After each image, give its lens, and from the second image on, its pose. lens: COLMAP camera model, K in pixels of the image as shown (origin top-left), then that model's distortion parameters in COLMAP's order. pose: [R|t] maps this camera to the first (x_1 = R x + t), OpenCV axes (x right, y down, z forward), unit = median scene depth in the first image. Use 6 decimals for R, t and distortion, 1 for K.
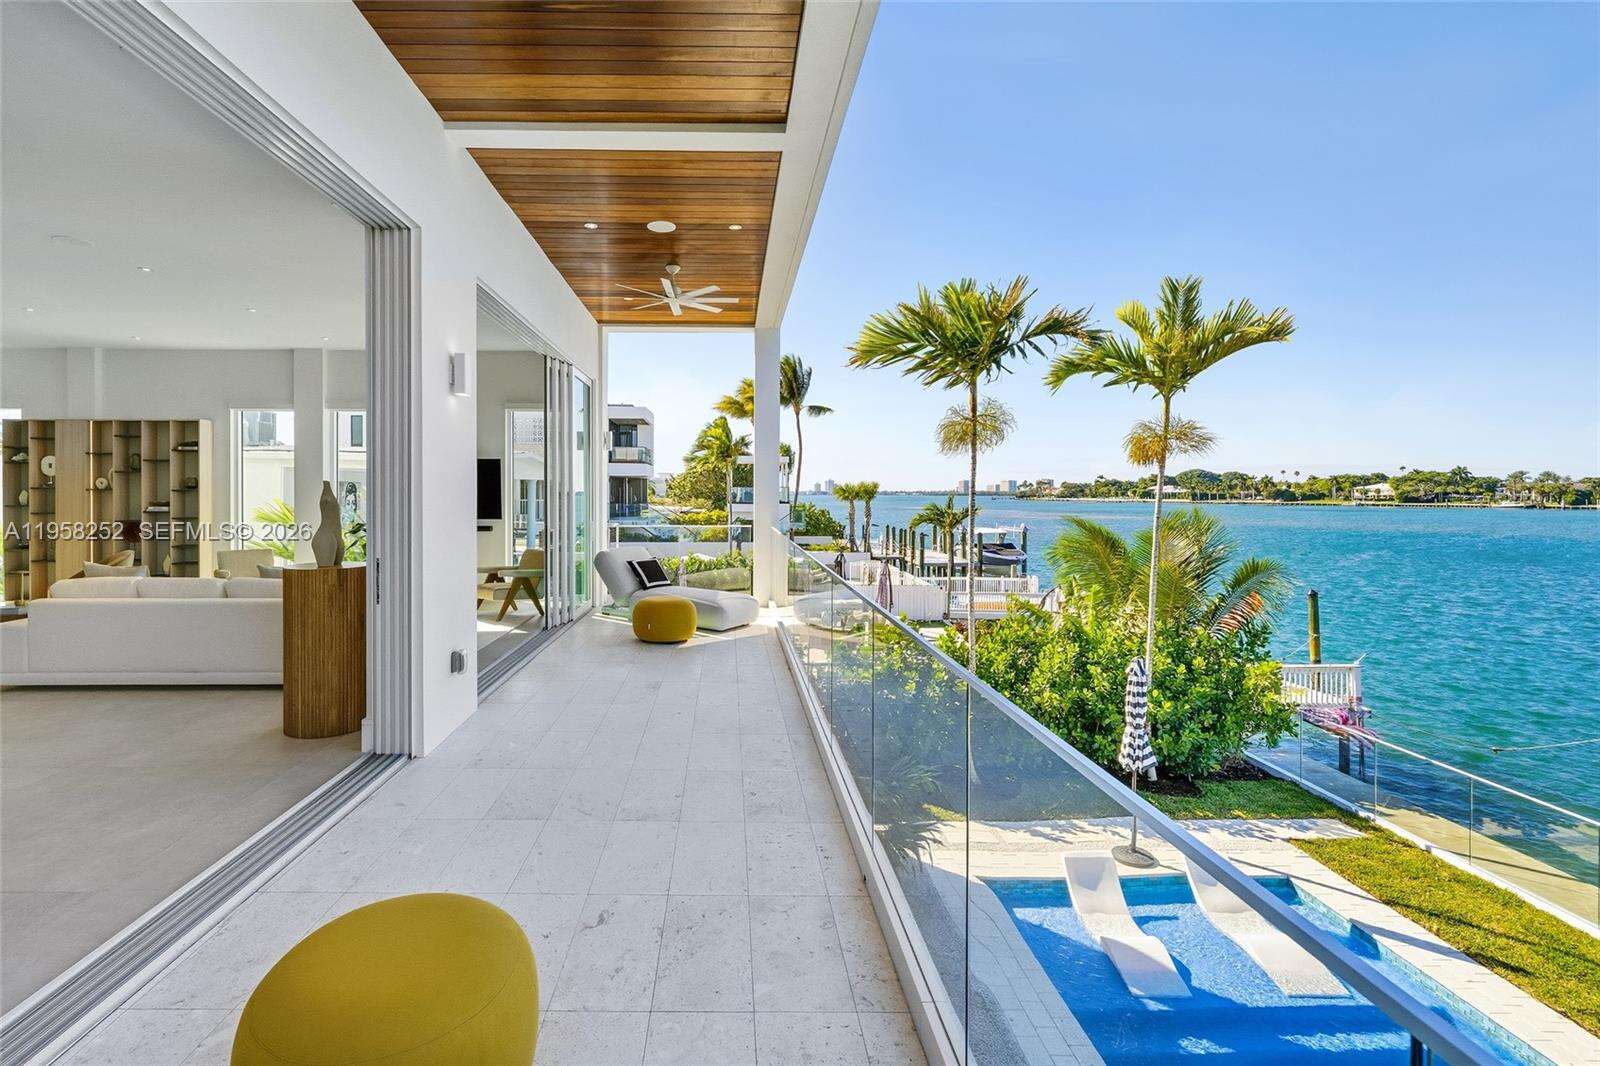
lens RADIAL K [[722.7, 0, 727.4], [0, 722.7, 502.3], [0, 0, 1]] dist [-0.003424, 0.000477]
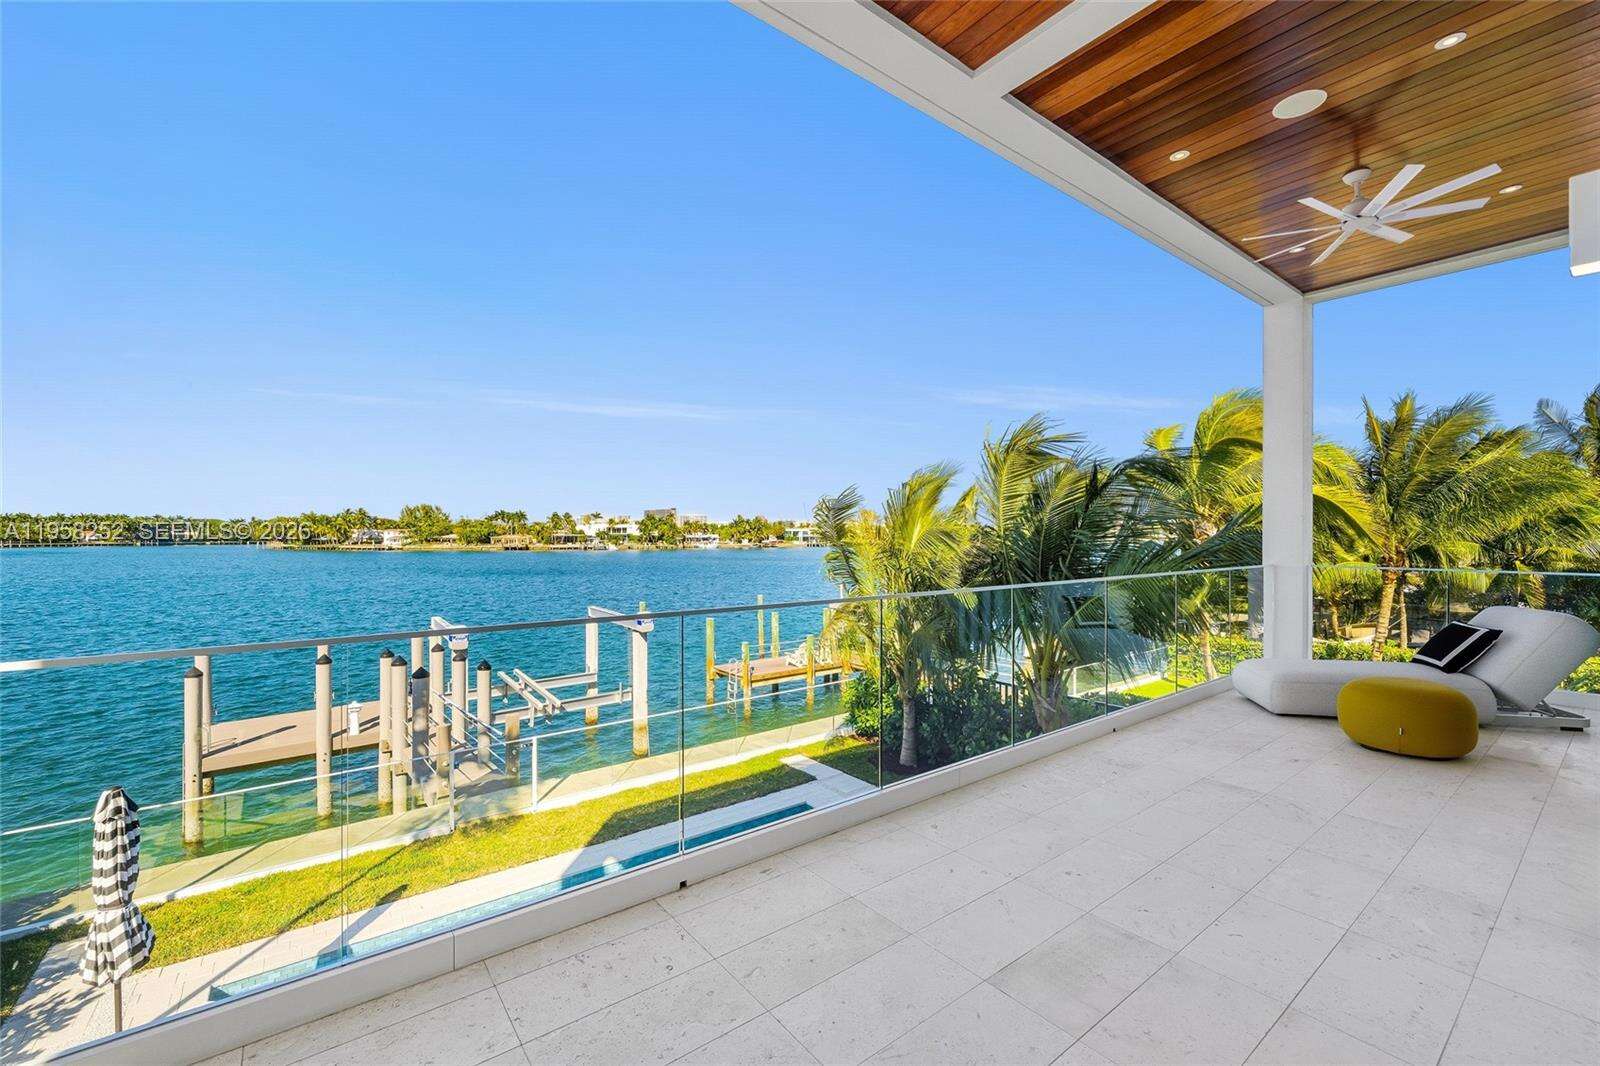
lens RADIAL K [[646.1, 0, 798.6], [0, 646.1, 527.6], [0, 0, 1]] dist [-0.001614, 0.000051]
pose [[-0.601783, 0.007055, 0.798629, -0.170214], [0.008609, 0.999960, -0.002346, 0.002686], [-0.798613, 0.005463, -0.601820, 0.704644]]
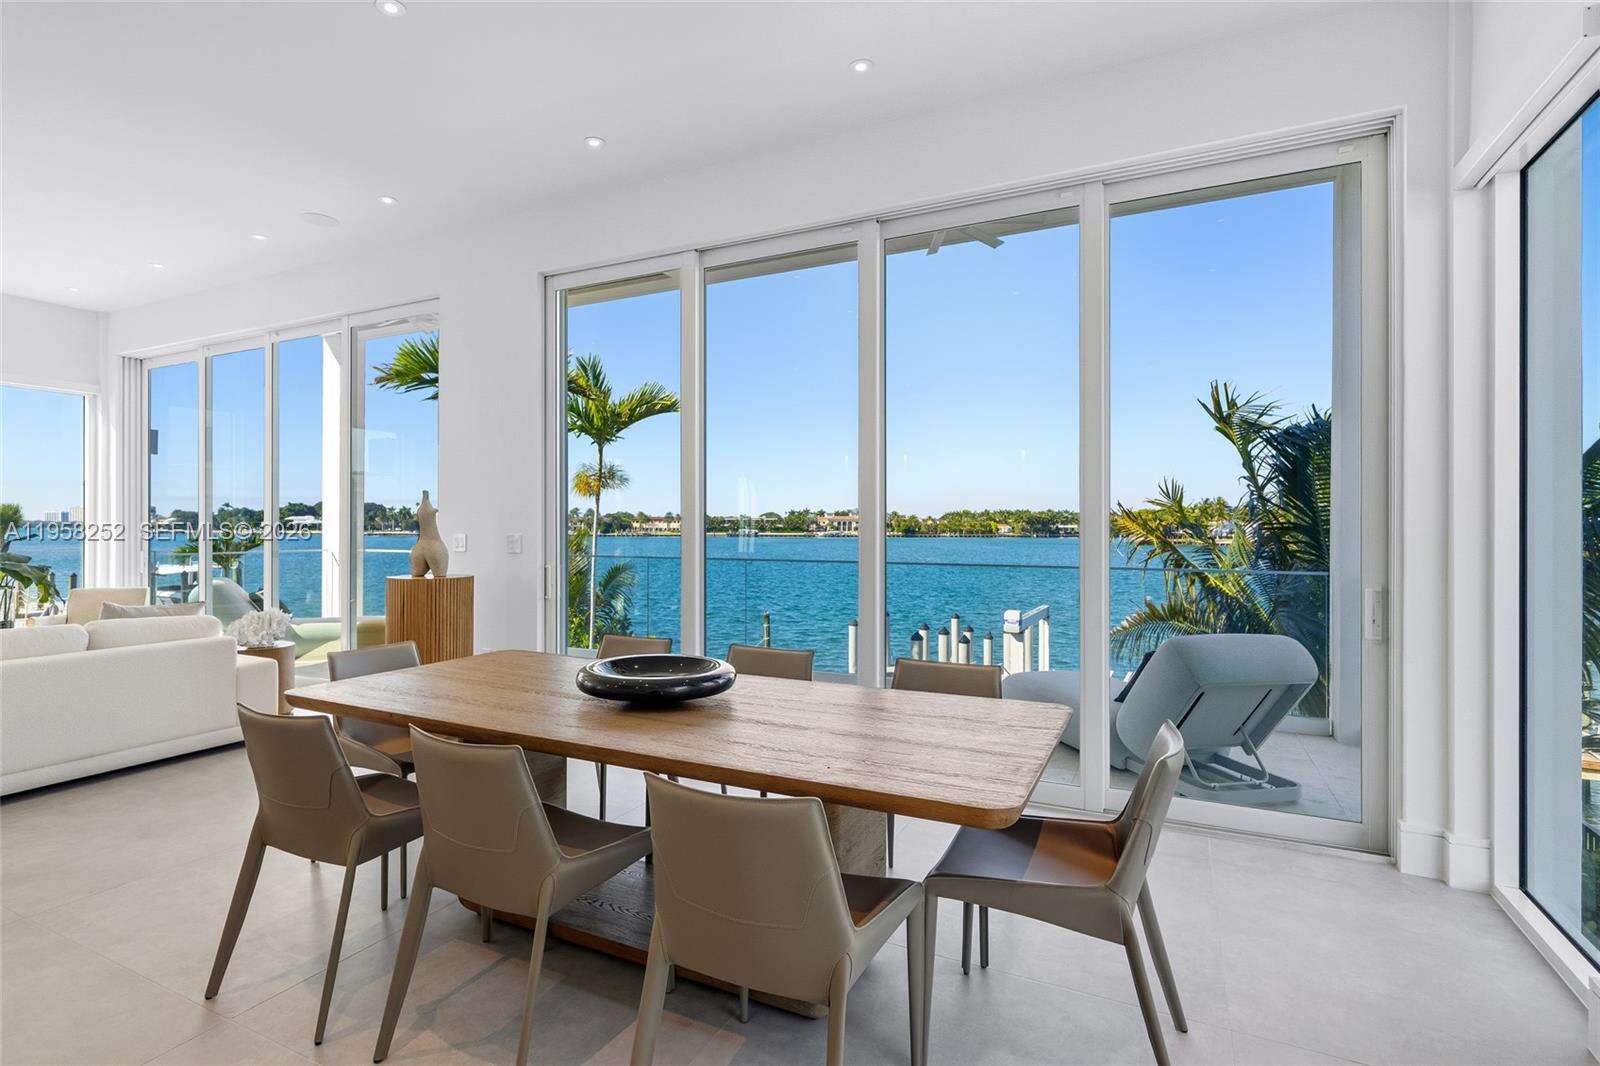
lens RADIAL K [[799.4, 0, 785.7], [0, 799.4, 528.0], [0, 0, 1]] dist [-0.003022, -0.000379]
pose [[0.451221, -0.001841, 0.892410, -0.559956], [0.008905, 0.999957, -0.002439, 0.011673], [-0.892368, 0.009047, 0.451218, 0.028849]]
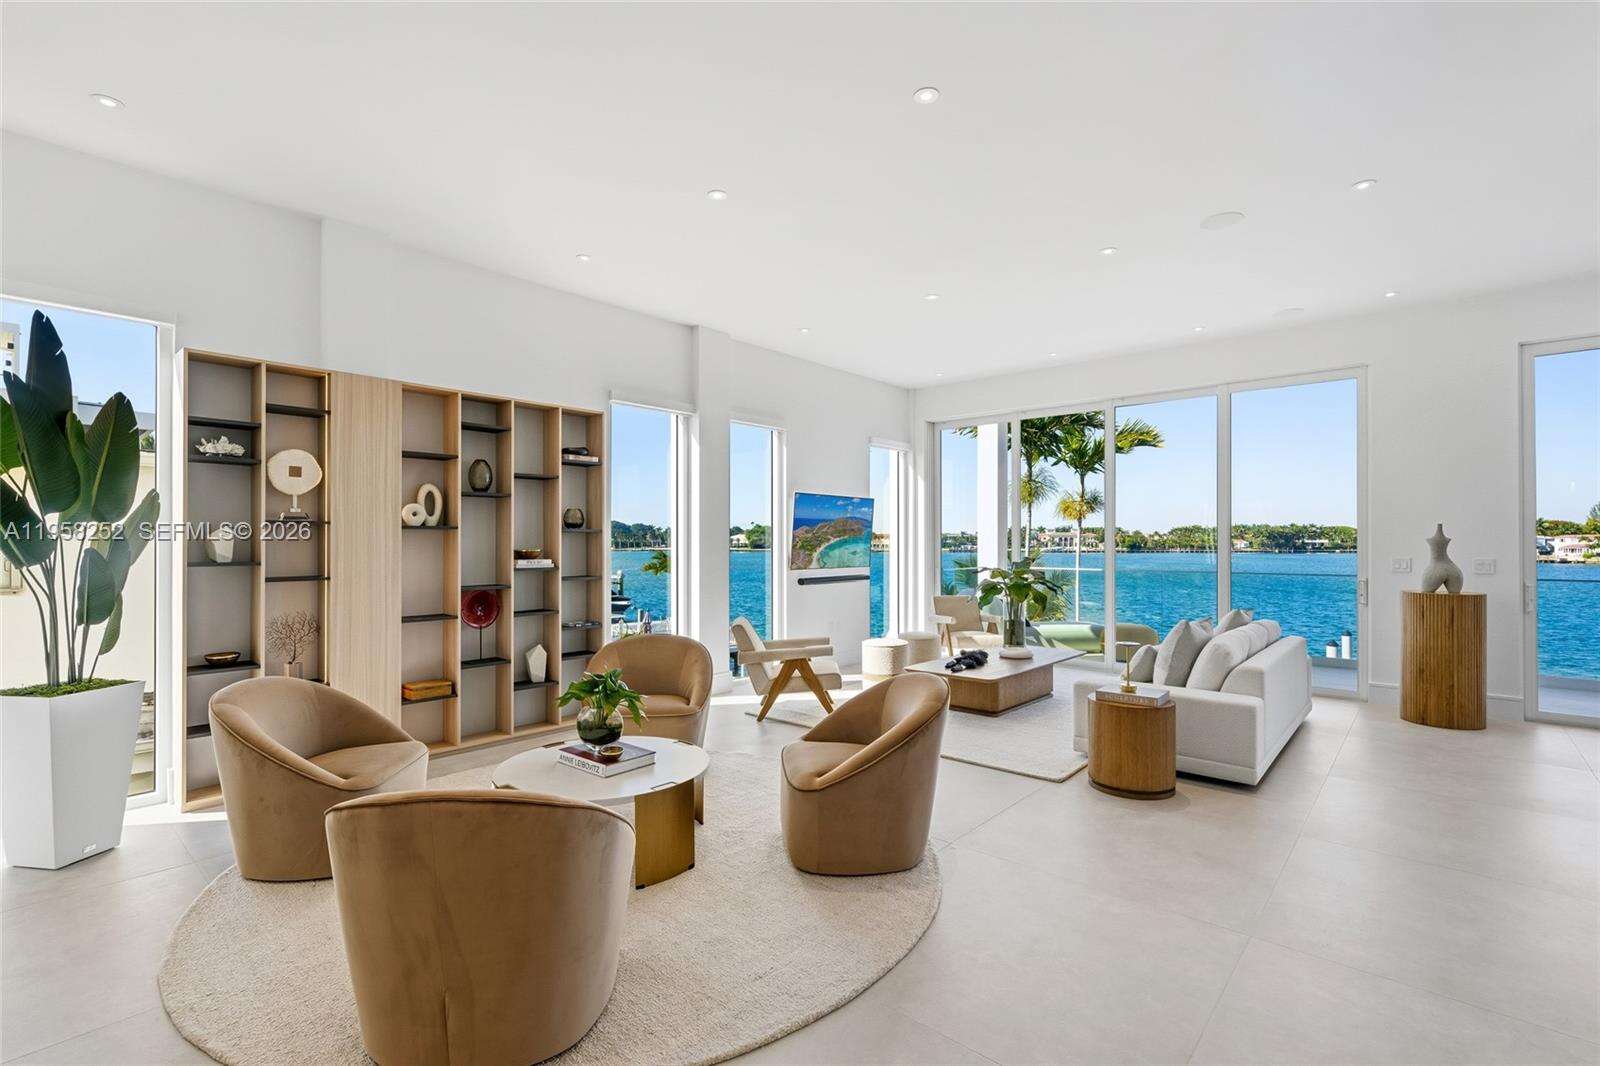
lens RADIAL K [[746.5, 0, 794.6], [0, 746.5, 544.3], [0, 0, 1]] dist [0.001695, 0.000059]
pose [[0.665749, -0.003650, 0.746167, -0.958081], [0.011000, 0.999927, -0.004923, -0.000519], [-0.746095, 0.011485, 0.665740, 0.412881]]
